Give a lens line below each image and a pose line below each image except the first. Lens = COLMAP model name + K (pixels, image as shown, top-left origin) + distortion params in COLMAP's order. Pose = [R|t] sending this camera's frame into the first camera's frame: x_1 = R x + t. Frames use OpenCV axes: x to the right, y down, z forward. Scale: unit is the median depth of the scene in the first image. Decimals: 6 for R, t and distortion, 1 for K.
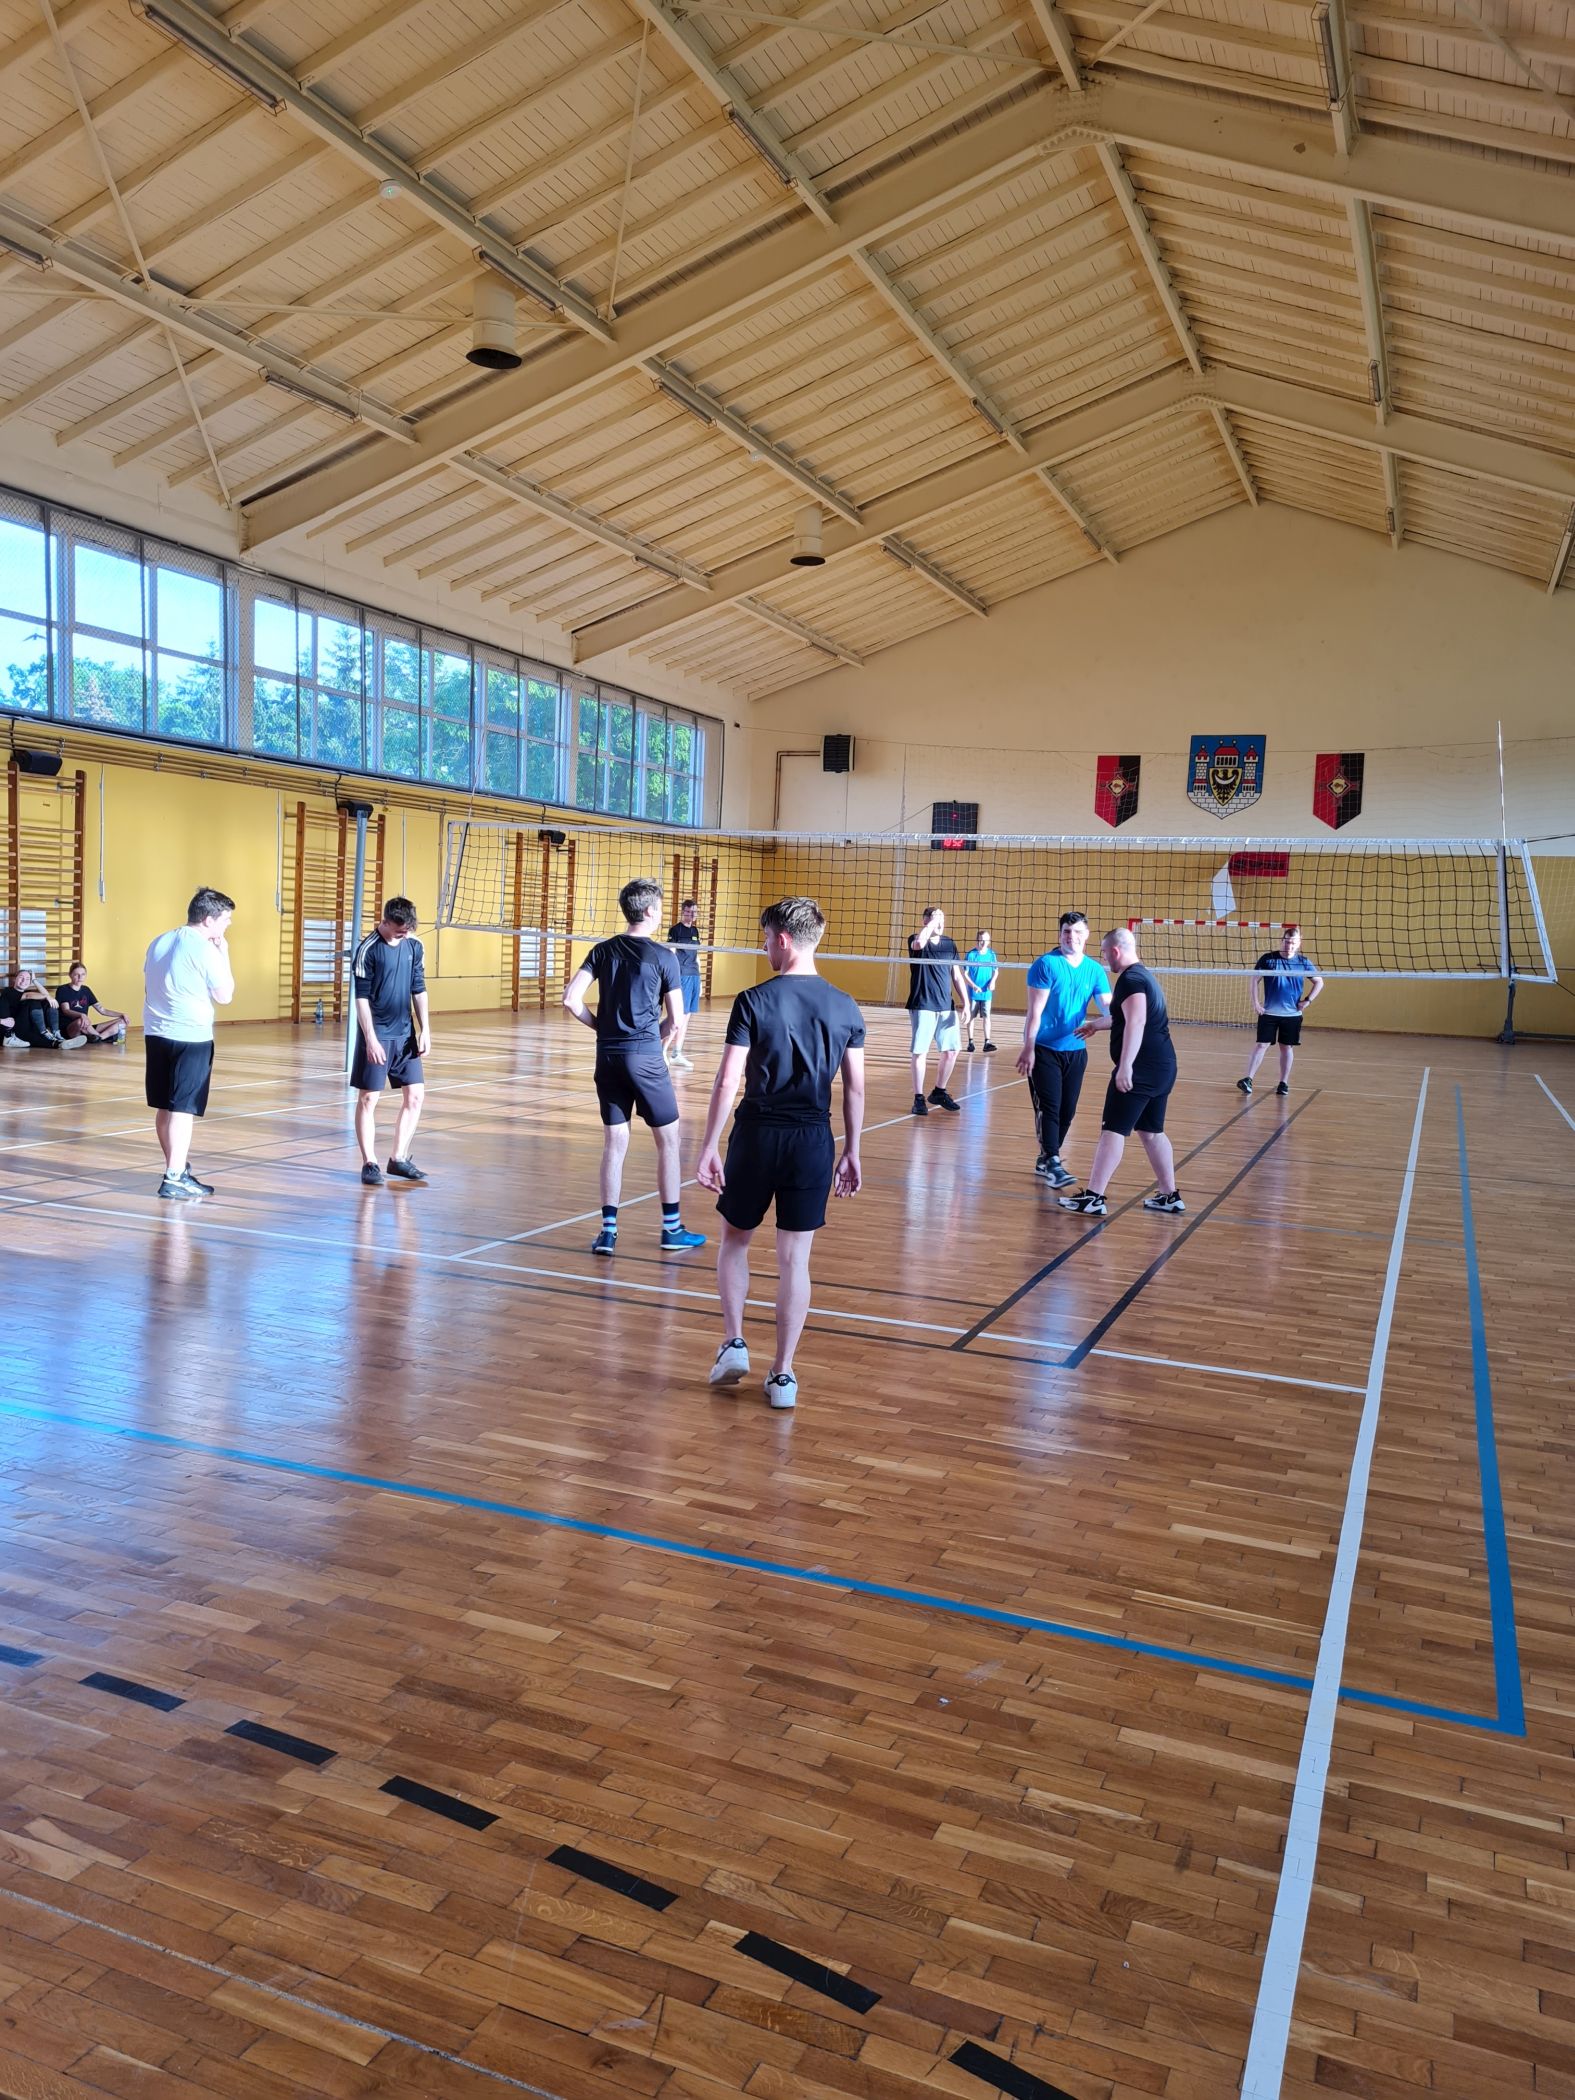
lens RADIAL K [[1542.2, 0, 773.8], [0, 1542.2, 1057.7], [0, 0, 1]] dist [0.069387, -0.053239]
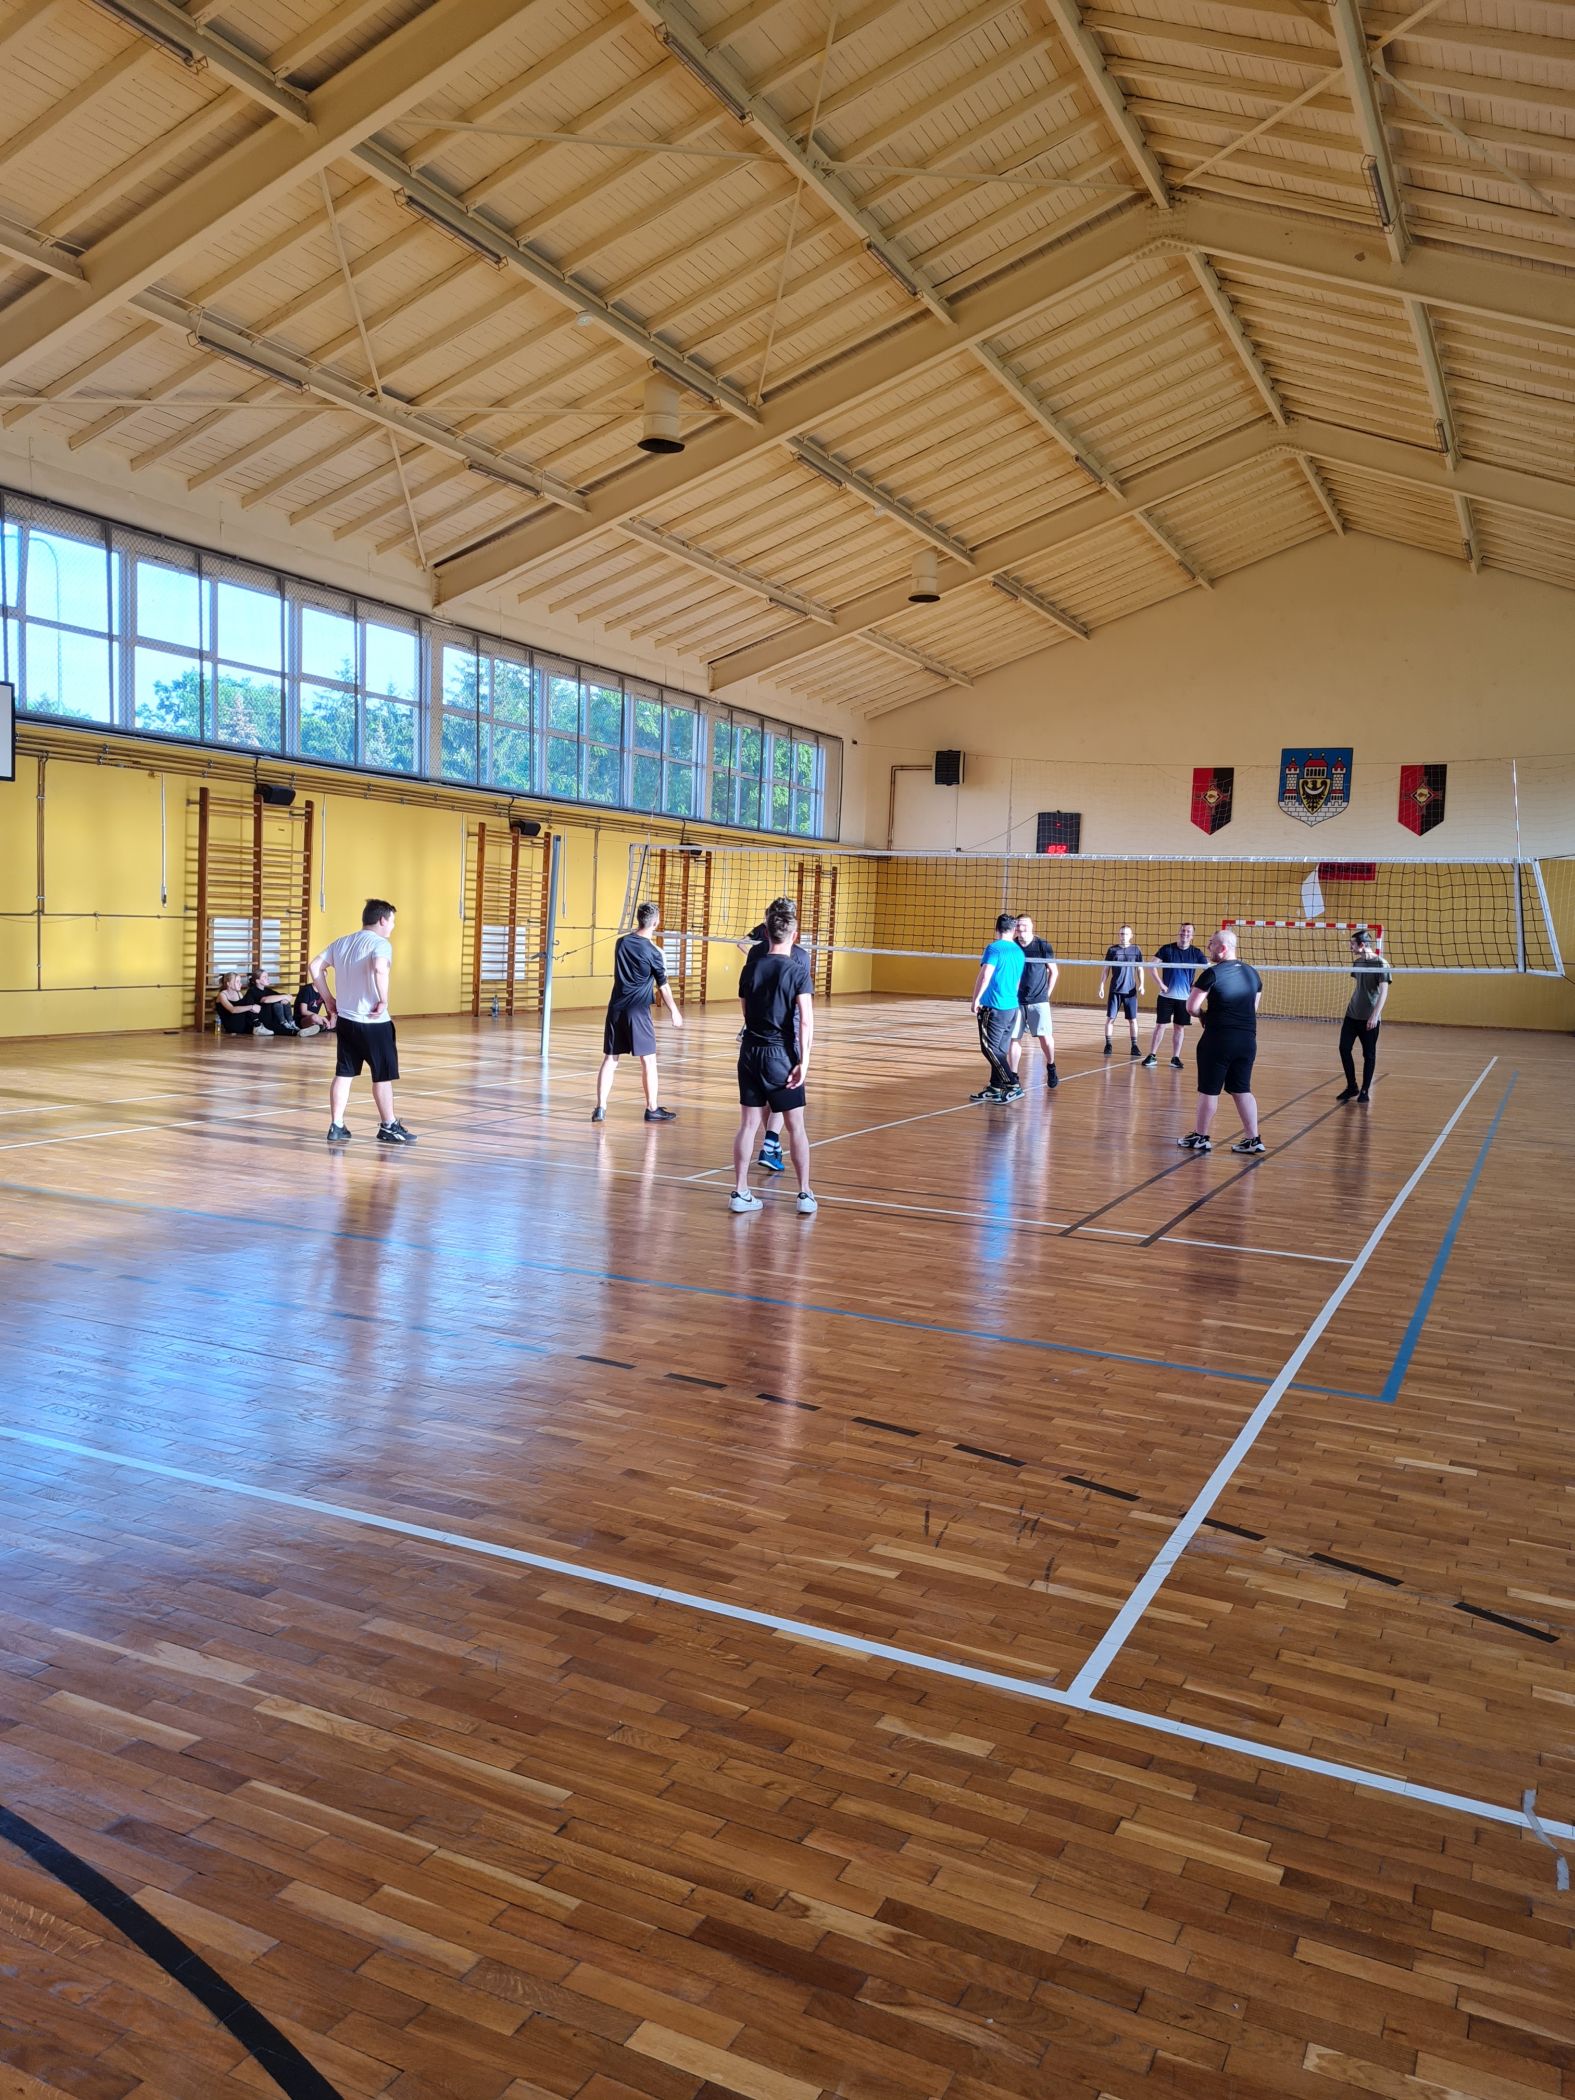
lens RADIAL K [[1542.2, 0, 796.8], [0, 1542.2, 1040.4], [0, 0, 1]] dist [0.069387, -0.053239]
pose [[0.998720, 0.000248, -0.050570, -0.018146], [-0.000820, 0.999936, -0.011280, 0.009540], [0.050564, 0.011307, 0.998657, -0.146146]]
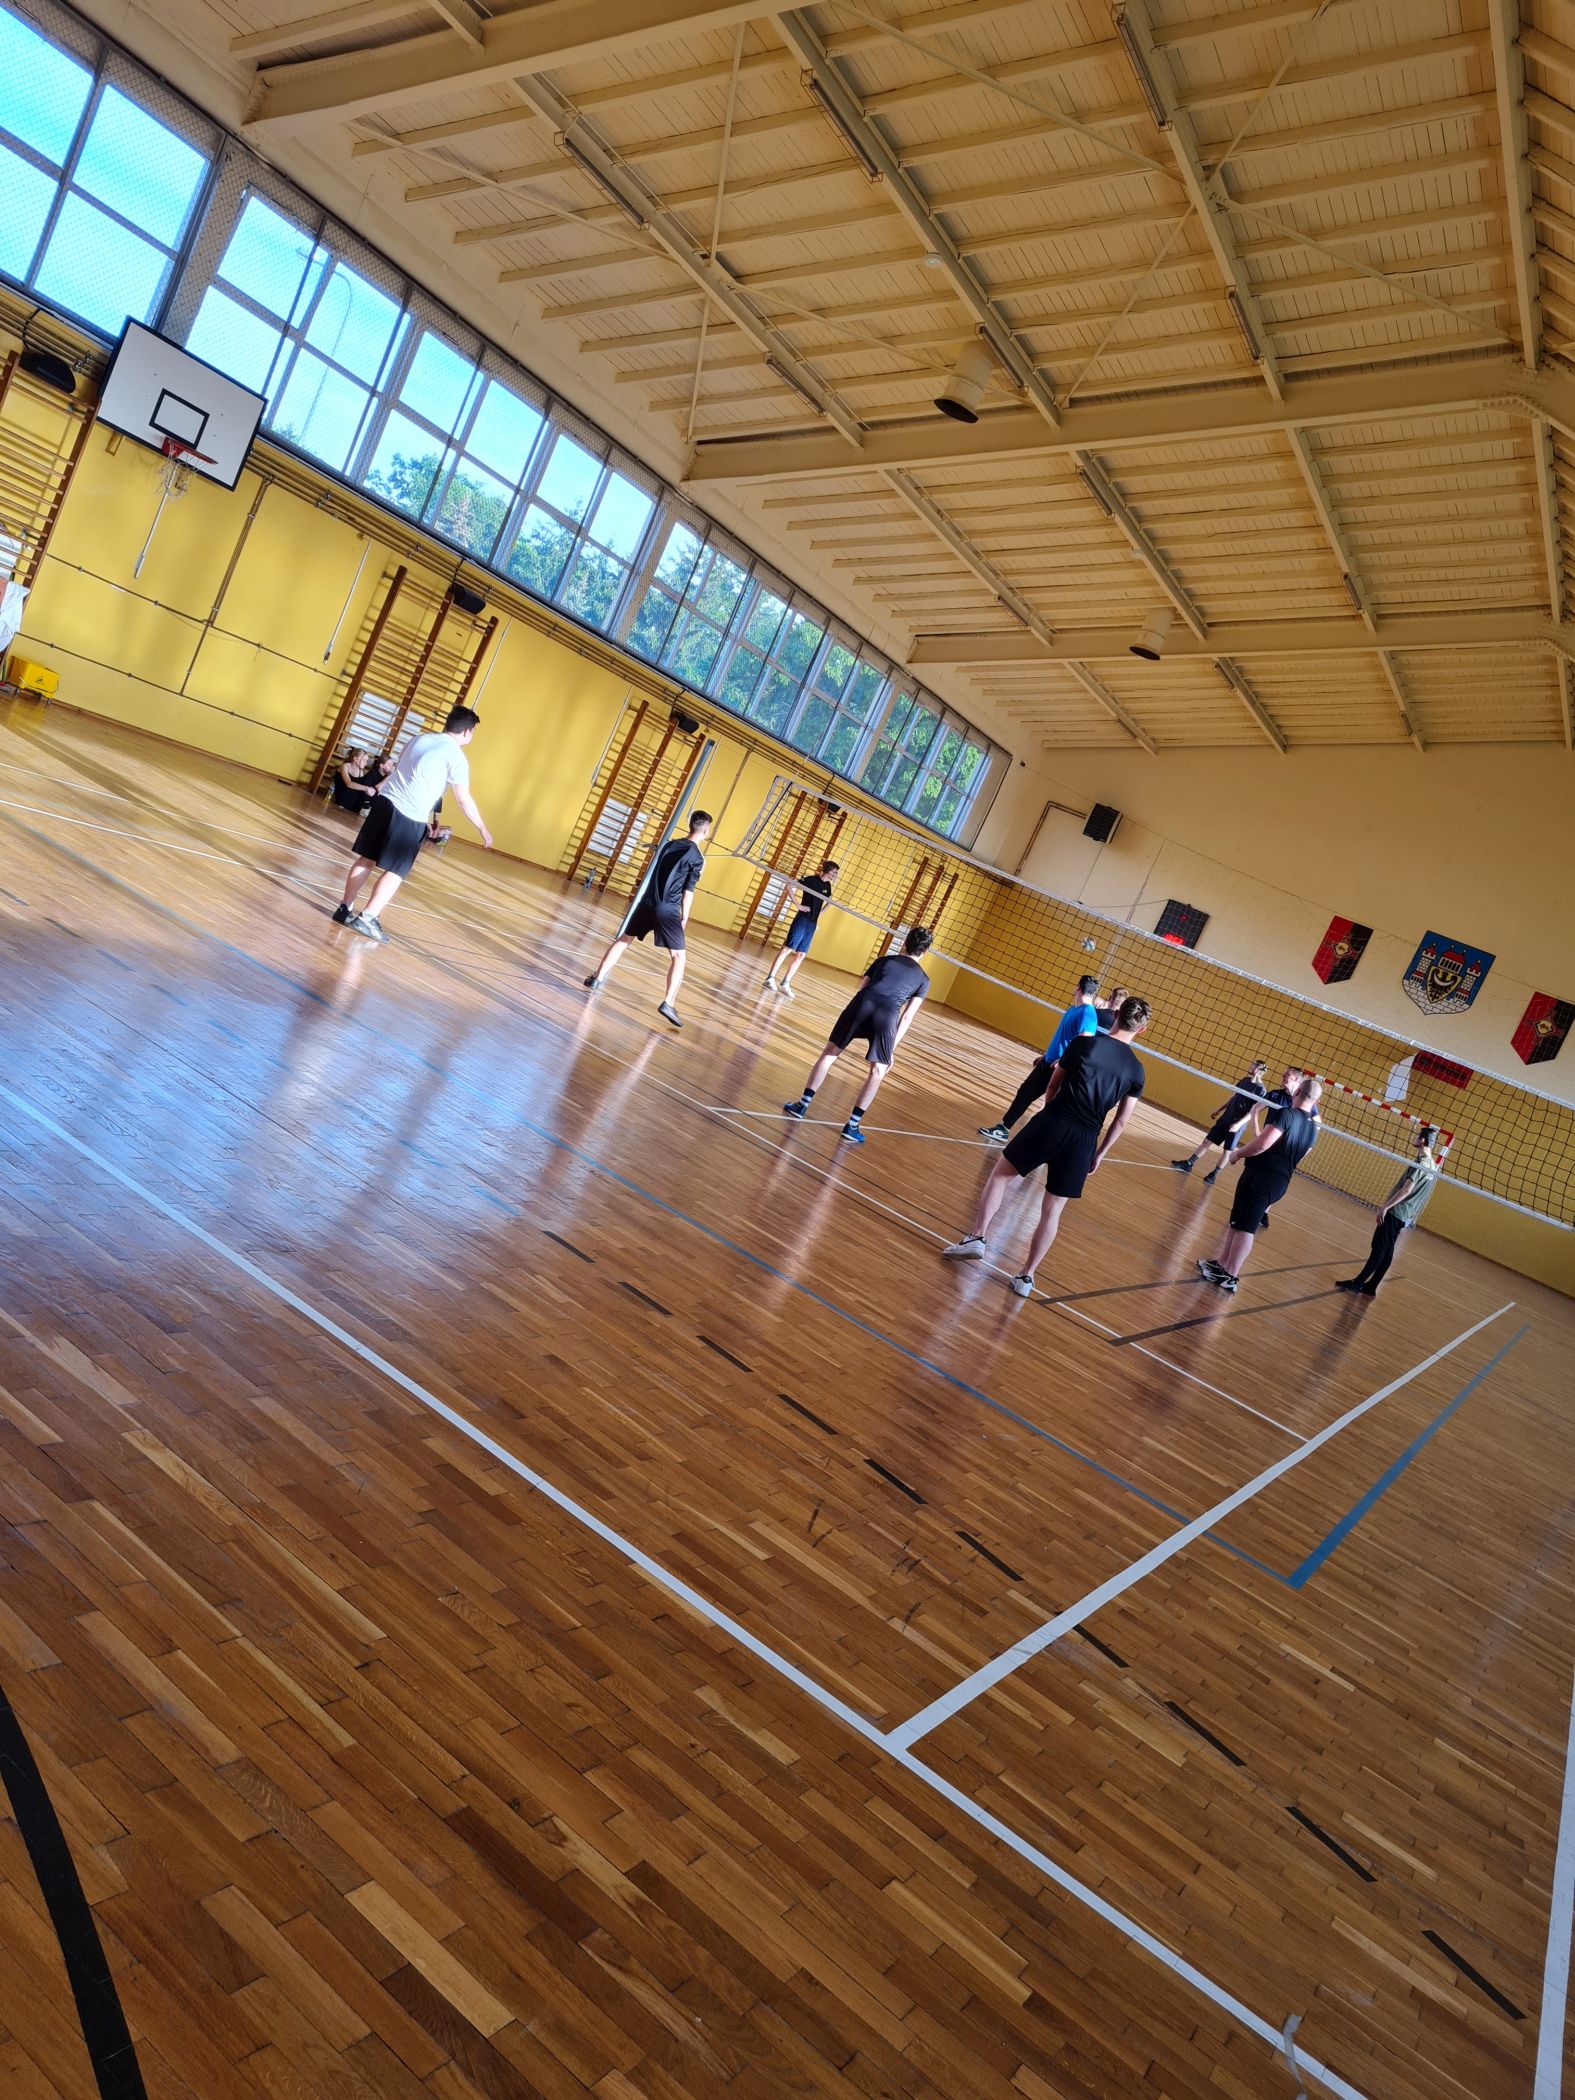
lens RADIAL K [[1542.2, 0, 795.9], [0, 1542.2, 1040.7], [0, 0, 1]] dist [0.069387, -0.053239]
pose [[0.924092, 0.373523, -0.080835, -0.020812], [-0.373688, 0.927454, 0.013648, 0.011543], [0.080069, 0.017595, 0.996634, -0.141081]]
